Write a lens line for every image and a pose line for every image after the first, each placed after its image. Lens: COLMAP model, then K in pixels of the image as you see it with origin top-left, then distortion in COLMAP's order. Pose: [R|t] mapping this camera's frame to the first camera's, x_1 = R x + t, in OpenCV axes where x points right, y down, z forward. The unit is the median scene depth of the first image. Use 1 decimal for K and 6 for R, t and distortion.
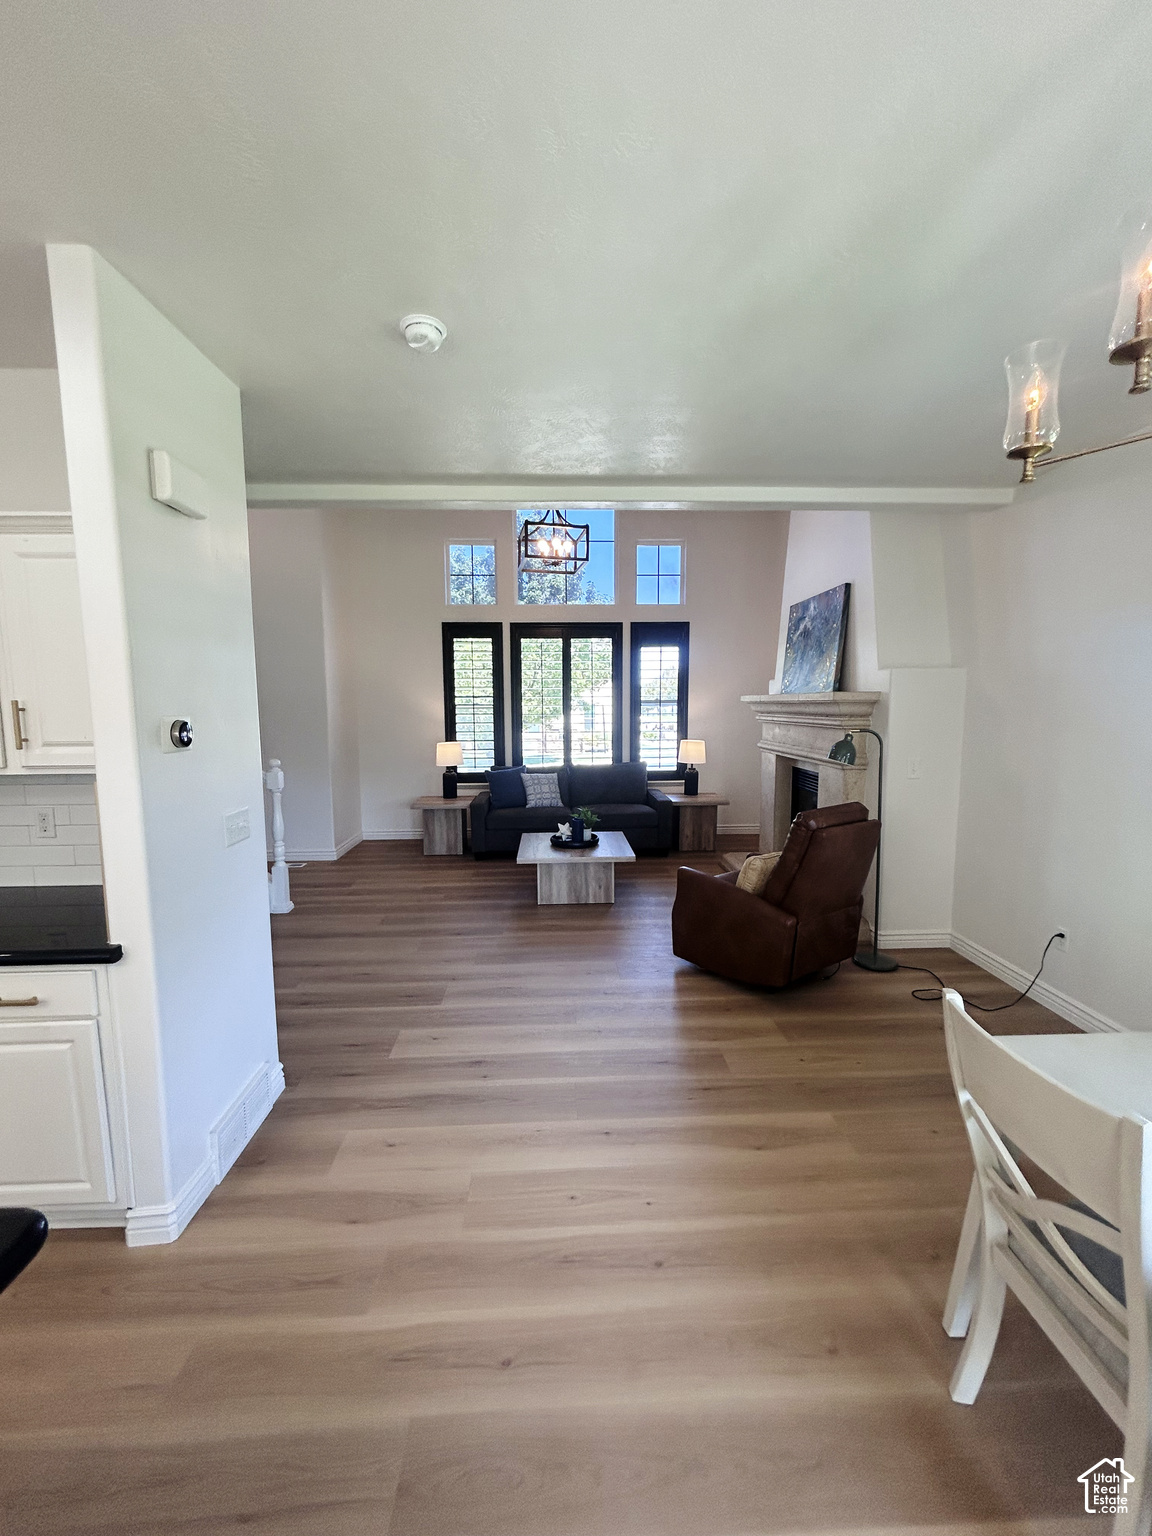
lens RADIAL K [[619.2, 0, 578.6], [0, 619.2, 763.7], [0, 0, 1]] dist [-0.000331, 0.000172]
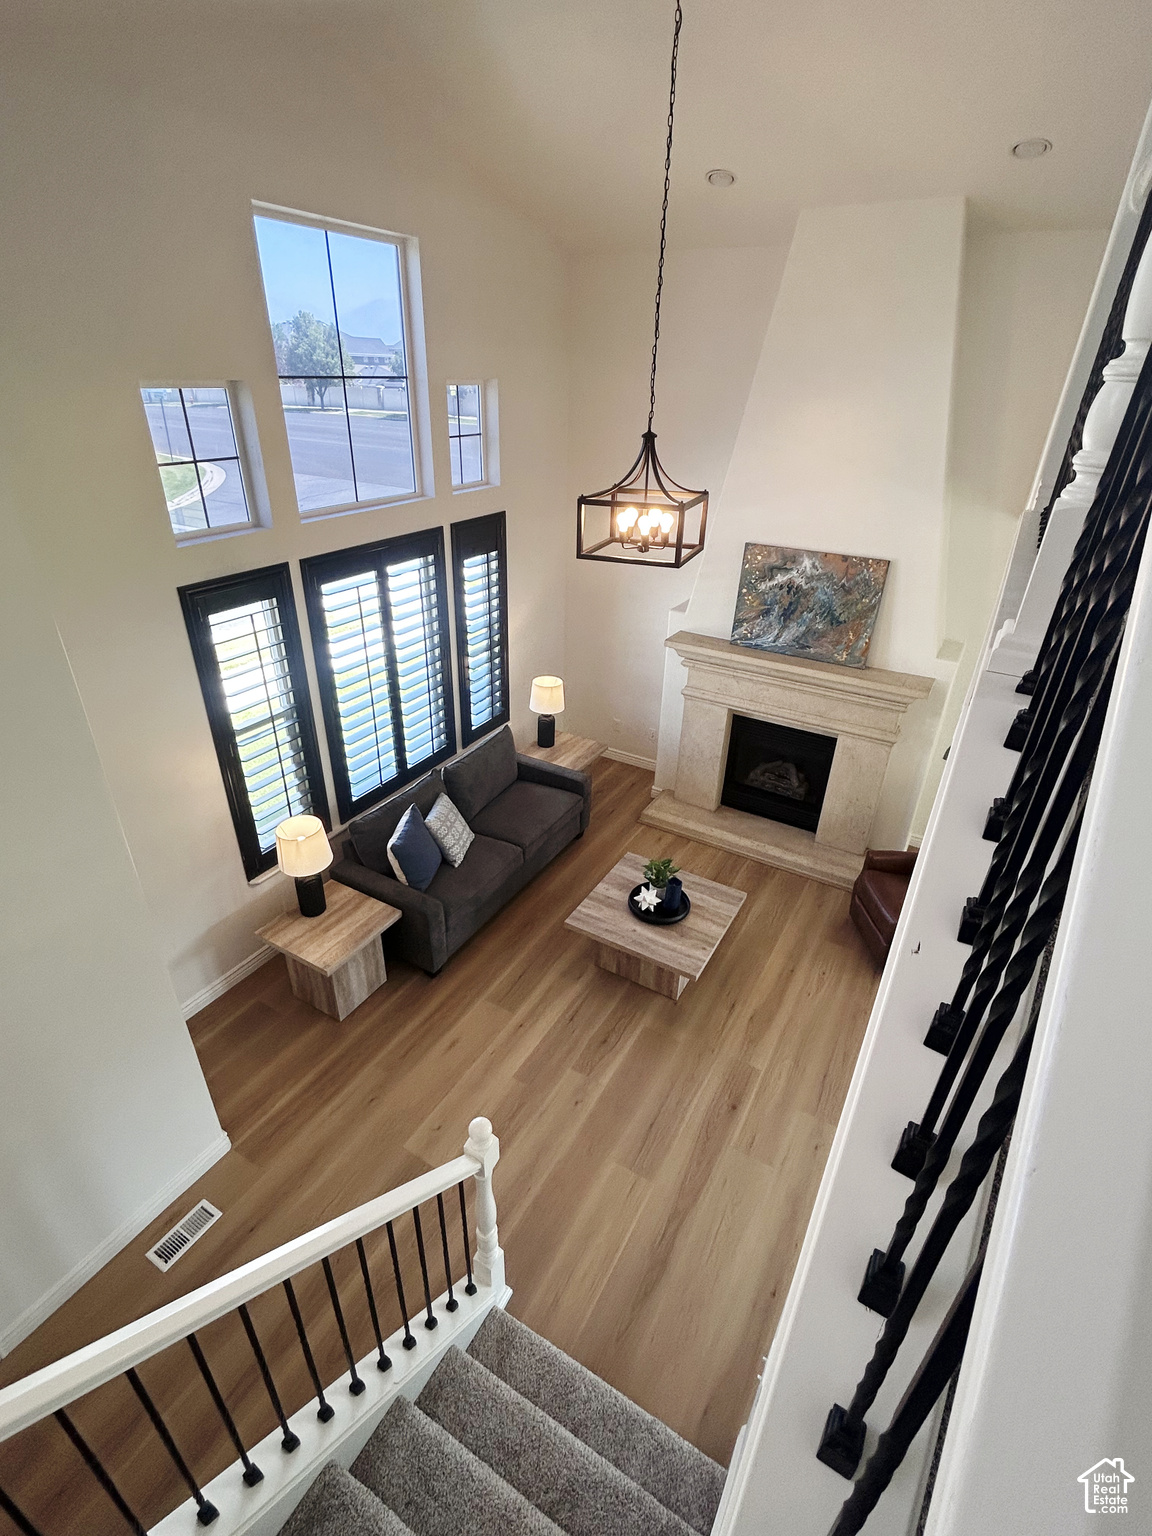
lens RADIAL K [[729.1, 0, 576.0], [0, 729.1, 768.0], [0, 0, 1]] dist [0.015969, 0.000004]
pose [[0.538246, -0.392000, 0.746075, -0.565783], [0.053004, 0.899239, 0.434236, -0.361994], [-0.841119, -0.194181, 0.504789, 0.529160]]
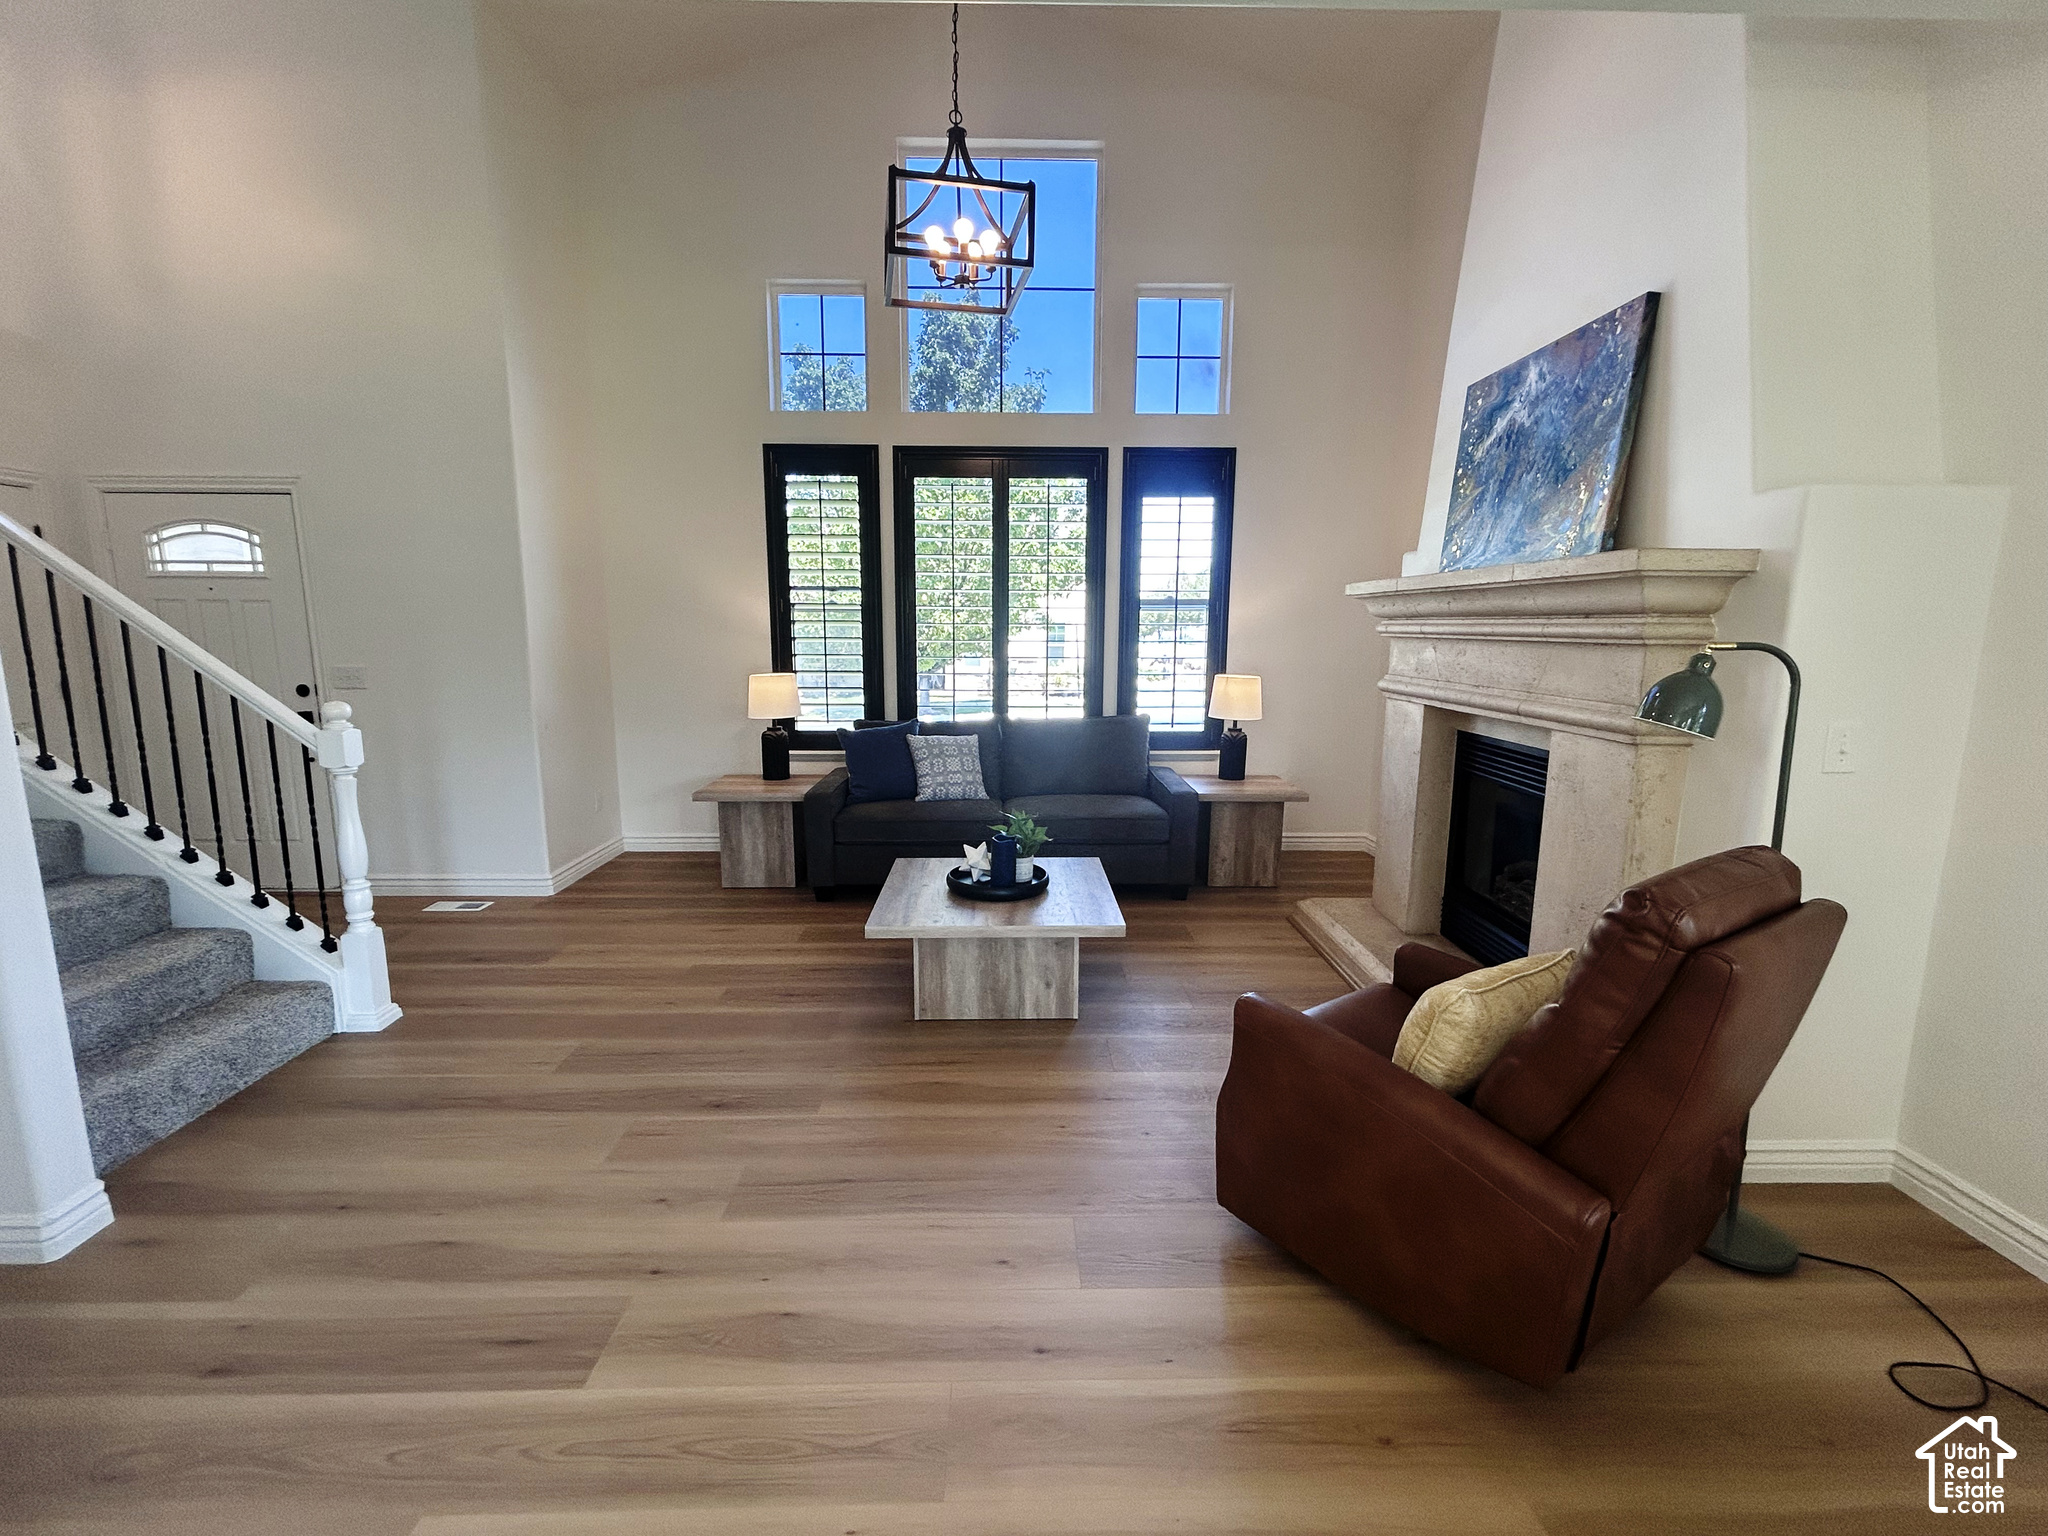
lens RADIAL K [[899.2, 0, 1025.2], [0, 899.2, 763.9], [0, 0, 1]] dist [0.009753, -0.000061]
pose [[0.999747, 0.013856, -0.017717, 0.020498], [-0.012822, 0.998279, 0.057225, -0.004452], [0.018480, -0.056983, 0.998204, 0.253571]]
